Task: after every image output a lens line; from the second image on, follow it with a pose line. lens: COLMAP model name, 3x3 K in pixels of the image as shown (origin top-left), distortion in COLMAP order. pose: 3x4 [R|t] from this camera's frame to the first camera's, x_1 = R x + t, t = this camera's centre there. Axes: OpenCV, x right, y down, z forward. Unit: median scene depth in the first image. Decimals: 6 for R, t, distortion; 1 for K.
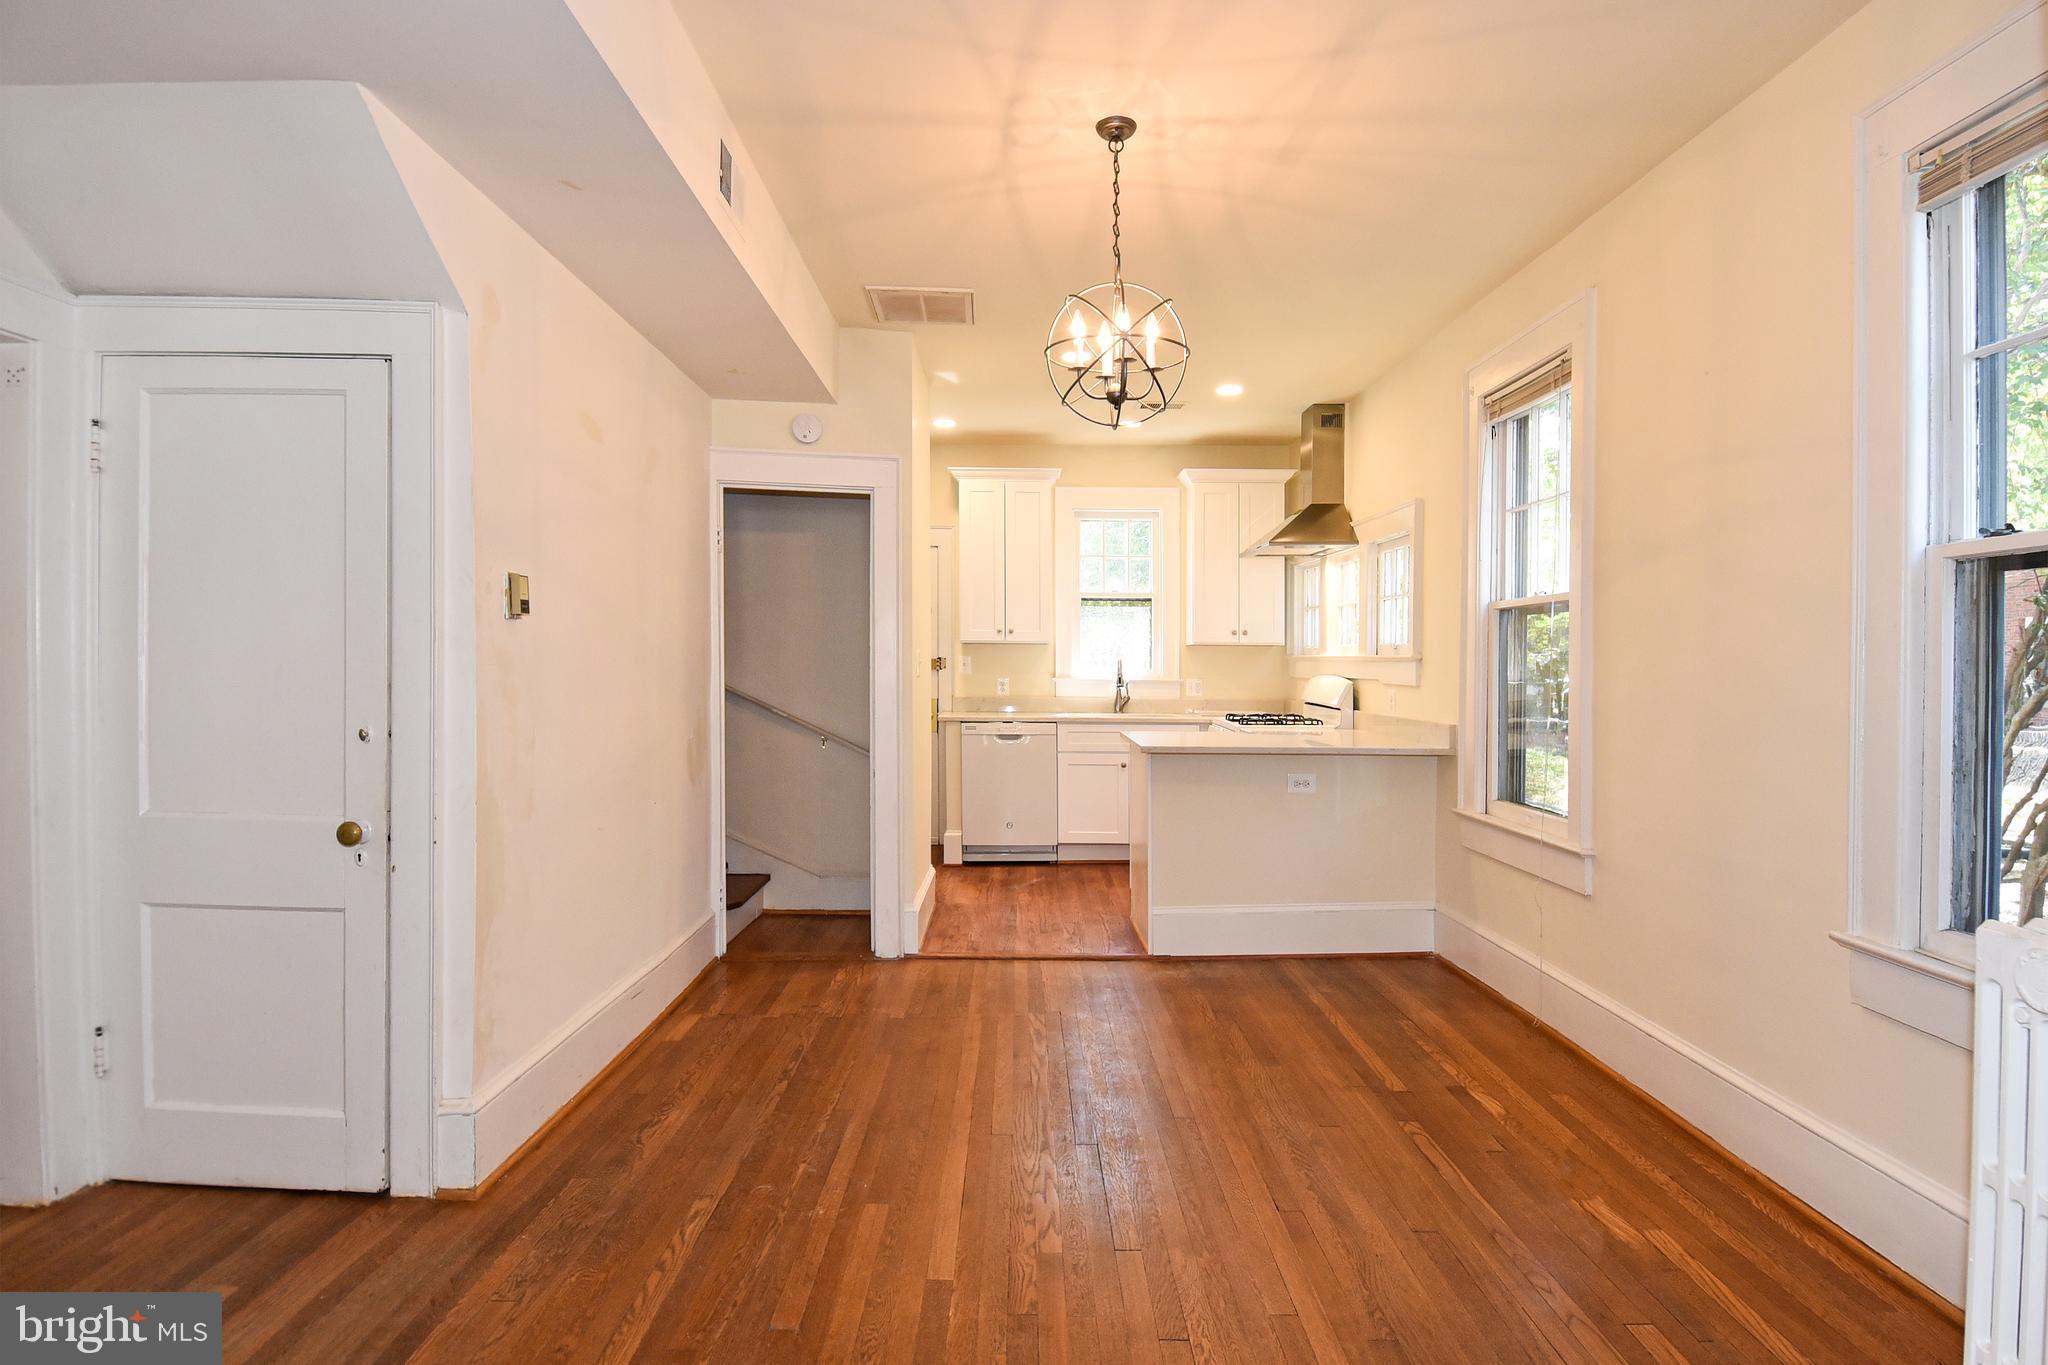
lens RADIAL K [[1062.0, 0, 1059.1], [0, 1062.0, 662.1], [0, 0, 1]] dist [0.046314, -0.048216]
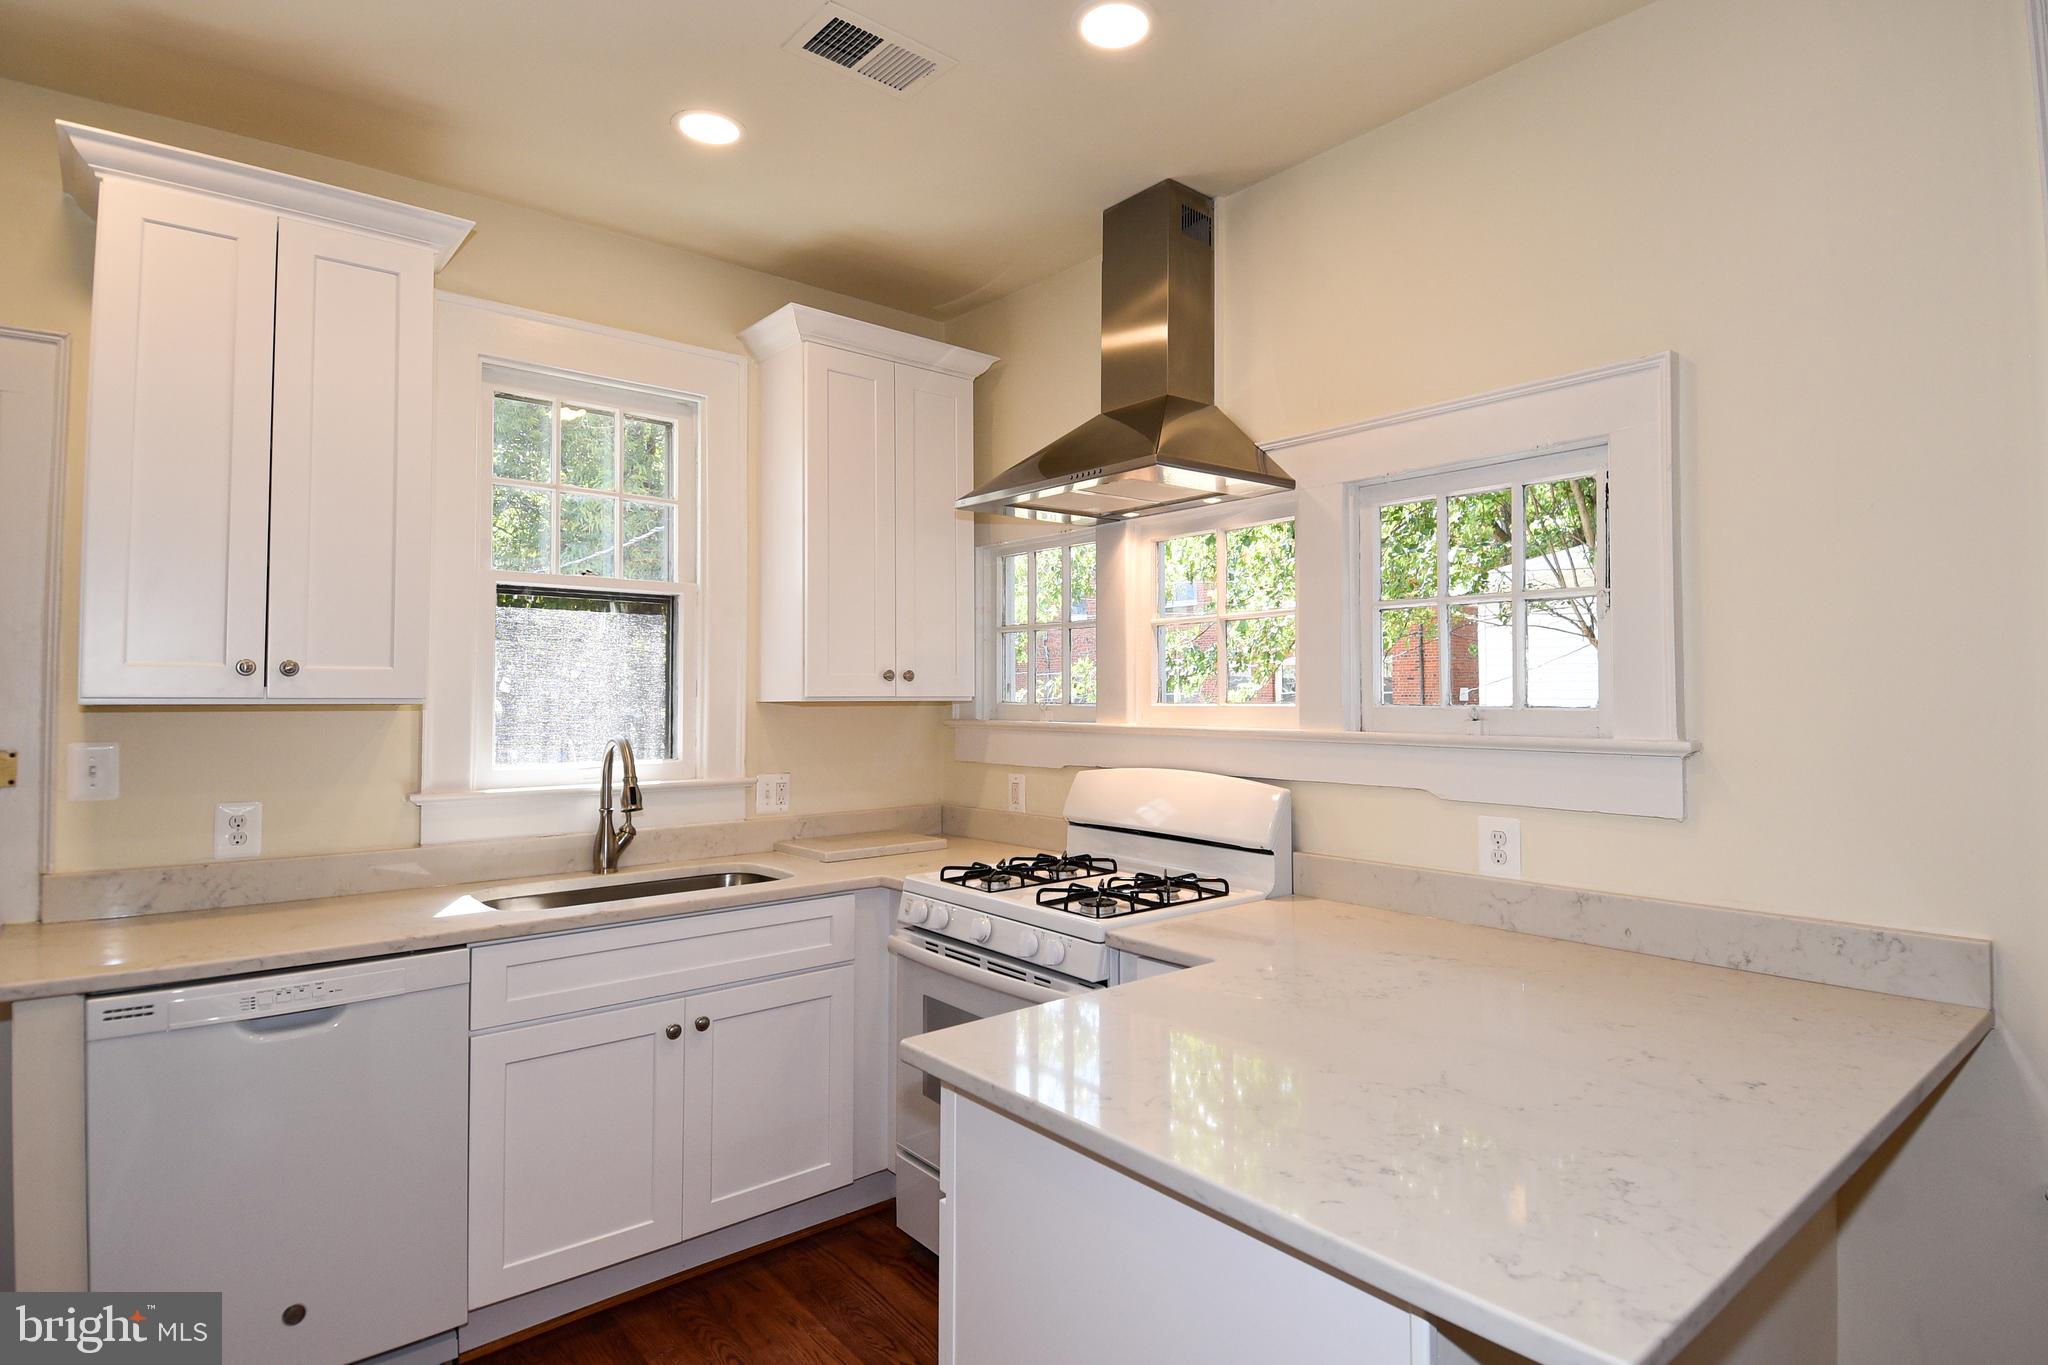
lens RADIAL K [[1062.0, 0, 1059.1], [0, 1062.0, 662.1], [0, 0, 1]] dist [0.046314, -0.048216]
pose [[0.777546, 0.011713, 0.628718, -0.085463], [0.008792, 0.999526, -0.029494, -0.023593], [-0.628765, 0.028461, 0.777074, 0.728366]]
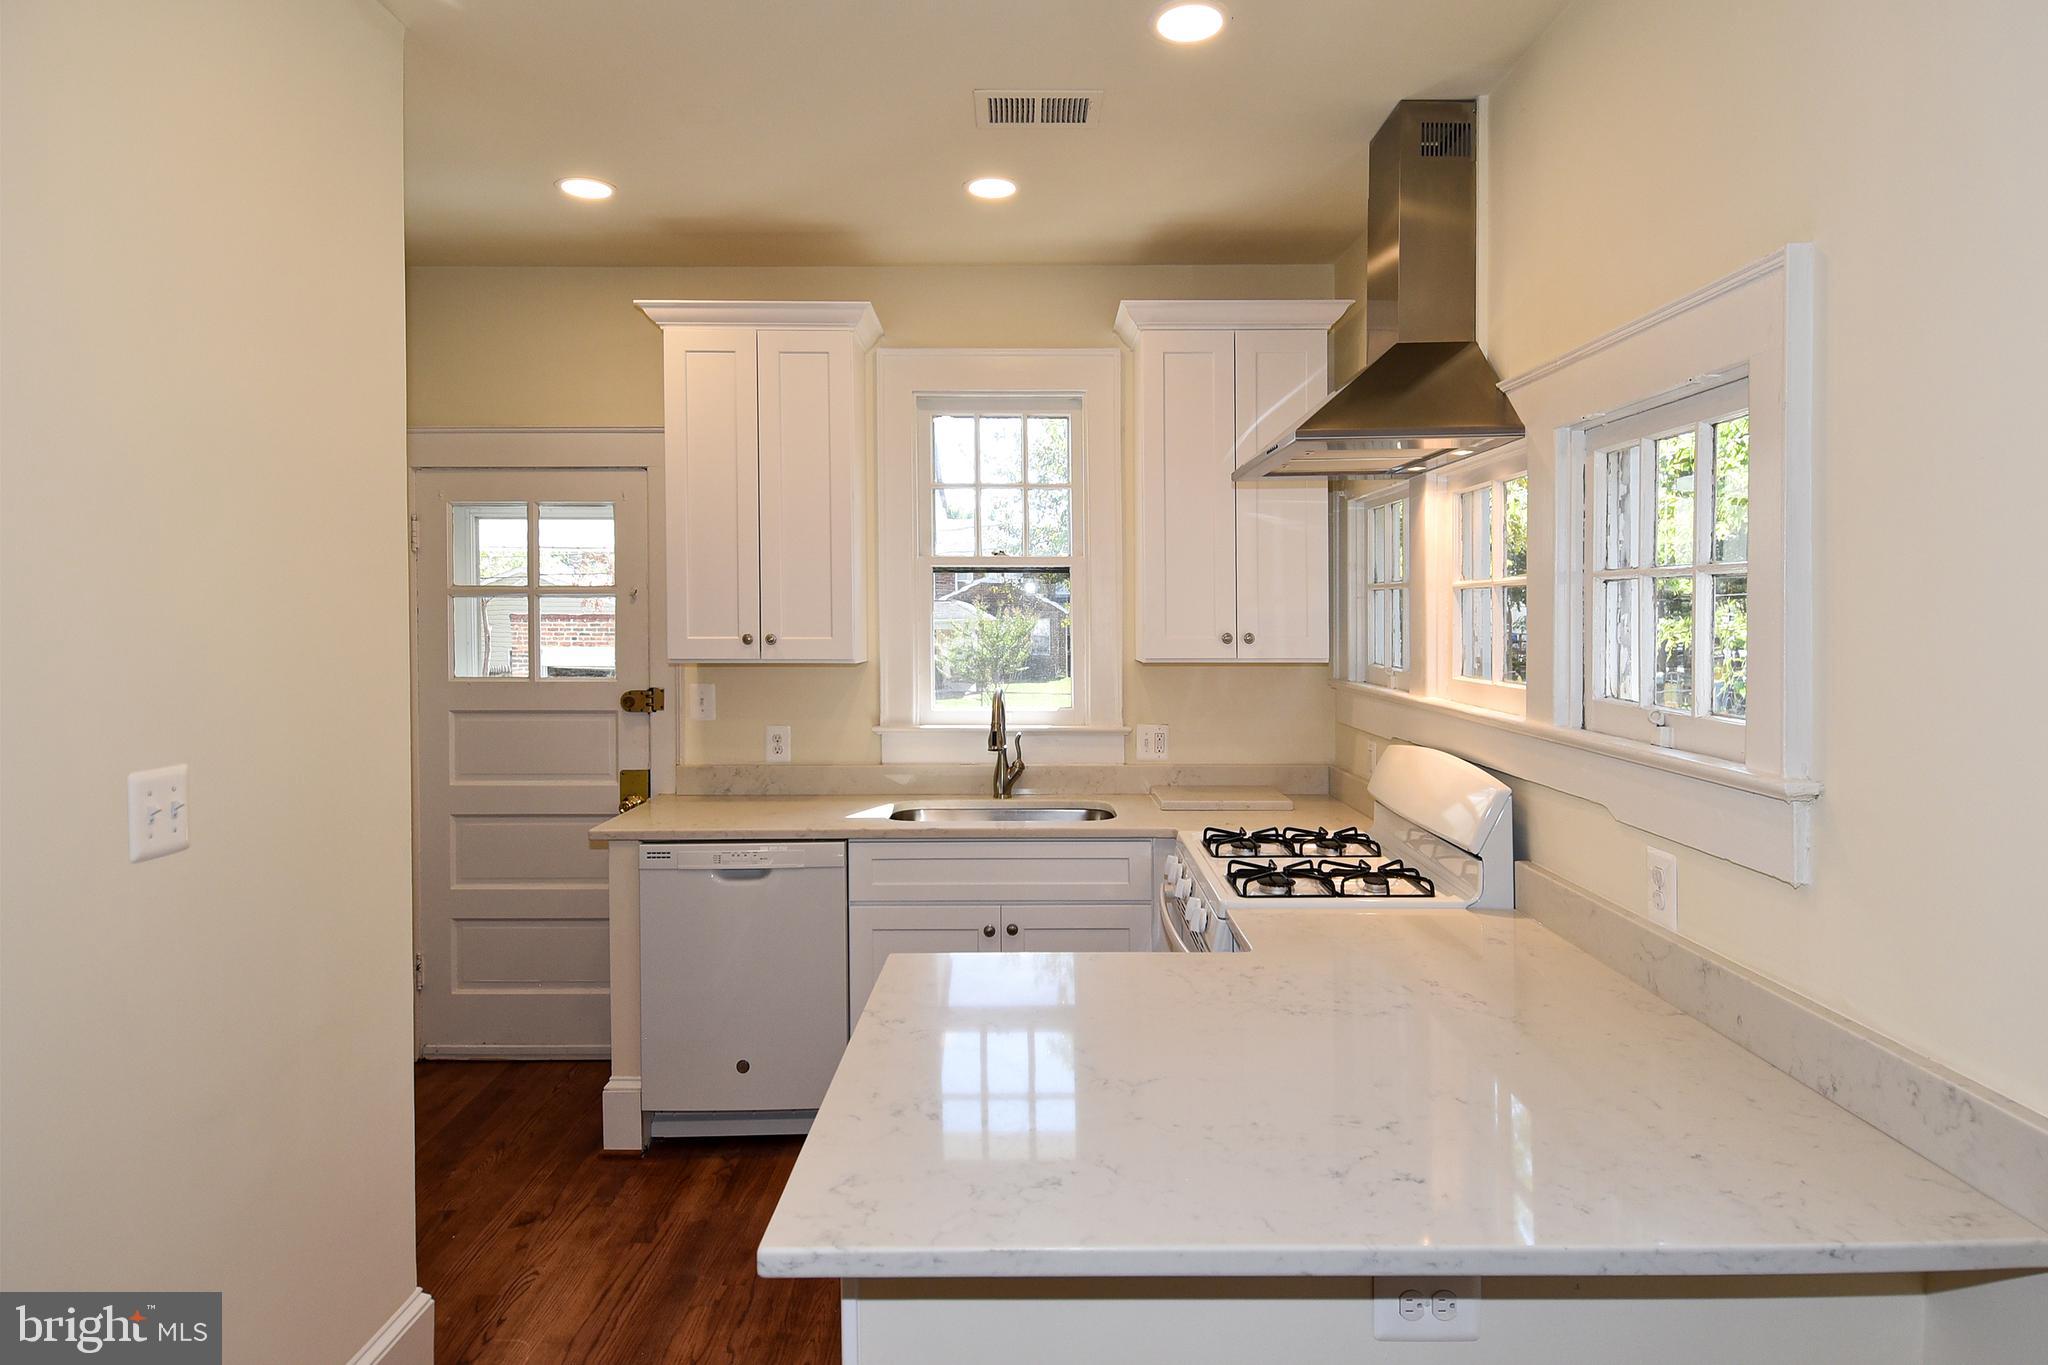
lens RADIAL K [[1145.1, 0, 1047.9], [0, 1145.1, 635.0], [0, 0, 1]] dist [0.041821, -0.041956]
pose [[0.999285, -0.010389, -0.036362, 0.126263], [0.011042, 0.999781, 0.017796, -0.048532], [0.036169, -0.018185, 0.999180, 0.587475]]
